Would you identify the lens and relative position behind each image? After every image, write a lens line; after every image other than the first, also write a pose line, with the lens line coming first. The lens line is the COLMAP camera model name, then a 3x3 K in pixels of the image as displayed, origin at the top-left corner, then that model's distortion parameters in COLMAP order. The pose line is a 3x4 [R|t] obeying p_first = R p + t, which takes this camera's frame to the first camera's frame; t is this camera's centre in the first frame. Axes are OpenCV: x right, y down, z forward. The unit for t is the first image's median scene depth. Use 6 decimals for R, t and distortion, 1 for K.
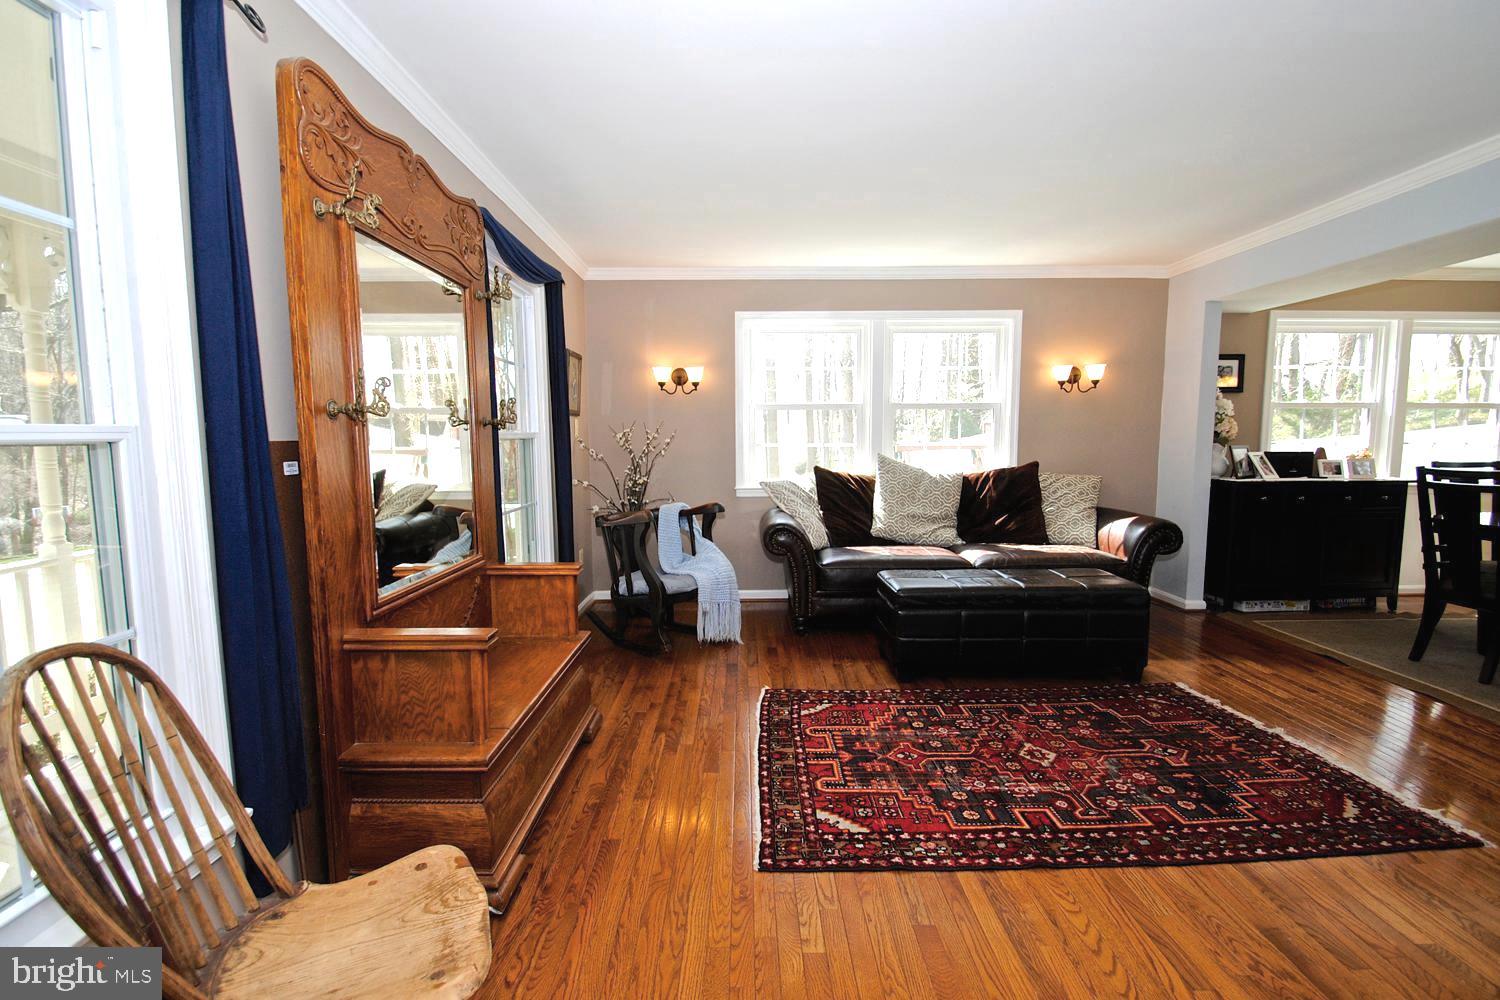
lens RADIAL K [[676.2, 0, 750.0], [0, 676.2, 500.0], [0, 0, 1]] dist [0.000249, -0.015326]
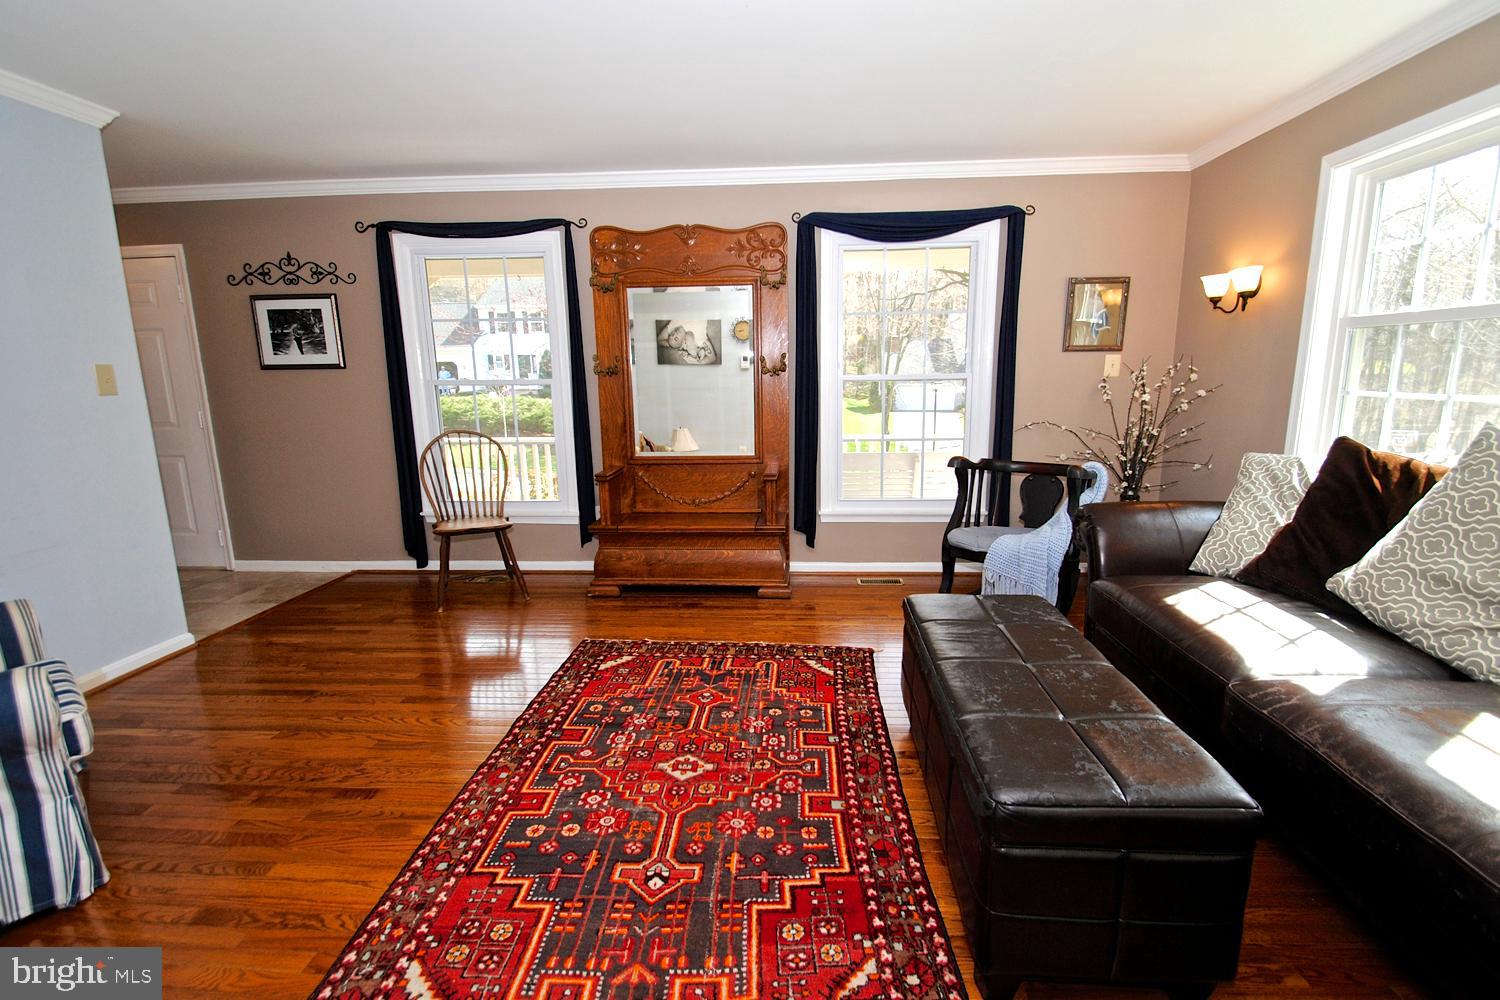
lens RADIAL K [[695.4, 0, 760.9], [0, 695.4, 499.4], [0, 0, 1]] dist [-0.000560, -0.000503]
pose [[-0.063659, 0.184300, -0.980806, 1.257368], [-0.078513, 0.978829, 0.189024, -0.133107], [0.994878, 0.089040, -0.047841, 1.139736]]
